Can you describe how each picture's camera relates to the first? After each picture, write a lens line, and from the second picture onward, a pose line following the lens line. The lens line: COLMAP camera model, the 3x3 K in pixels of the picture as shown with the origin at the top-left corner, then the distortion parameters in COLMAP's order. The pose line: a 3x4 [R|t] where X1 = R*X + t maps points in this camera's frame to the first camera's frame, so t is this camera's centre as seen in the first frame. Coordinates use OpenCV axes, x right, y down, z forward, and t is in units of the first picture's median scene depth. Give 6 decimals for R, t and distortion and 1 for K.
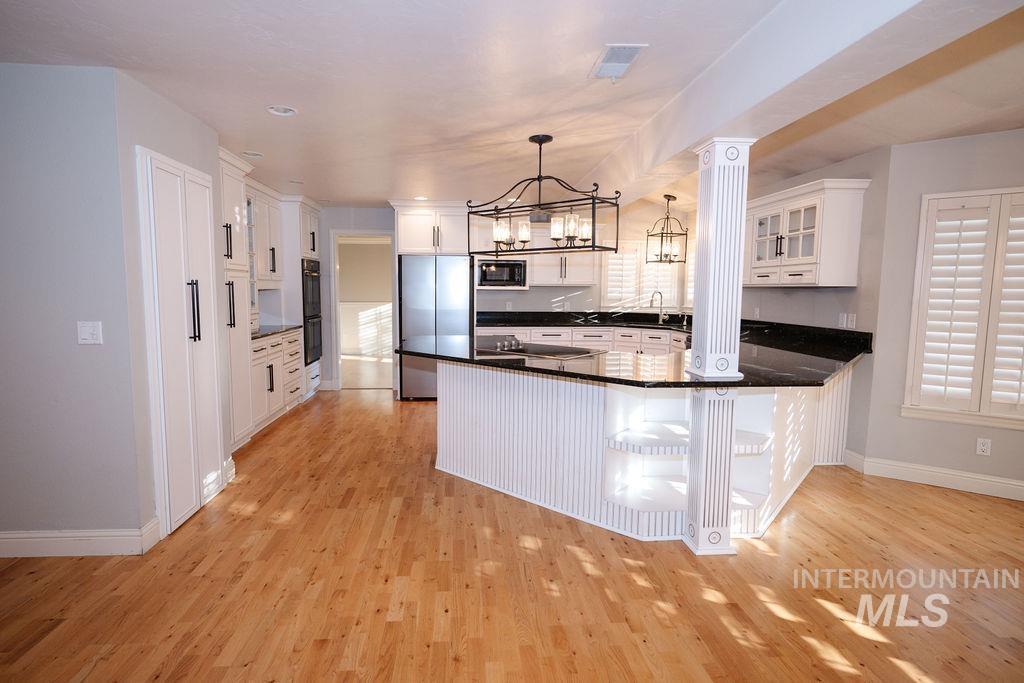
lens RADIAL K [[501.9, 0, 512.0], [0, 501.9, 341.5], [0, 0, 1]] dist [-0.001523, 0.000800]
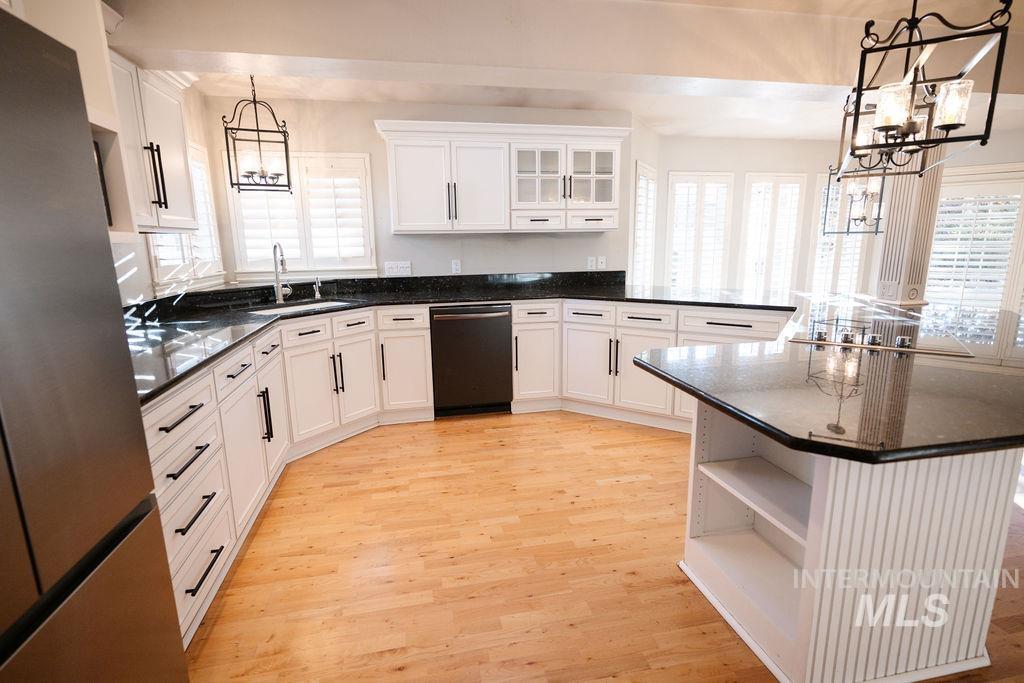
lens RADIAL K [[488.1, 0, 512.0], [0, 488.1, 341.5], [0, 0, 1]] dist [0.000949, 0.000452]
pose [[-0.131005, -0.199315, 0.971139, -0.384883], [0.118449, 0.969418, 0.214940, -0.120682], [-0.984280, 0.143188, -0.103390, 1.238039]]
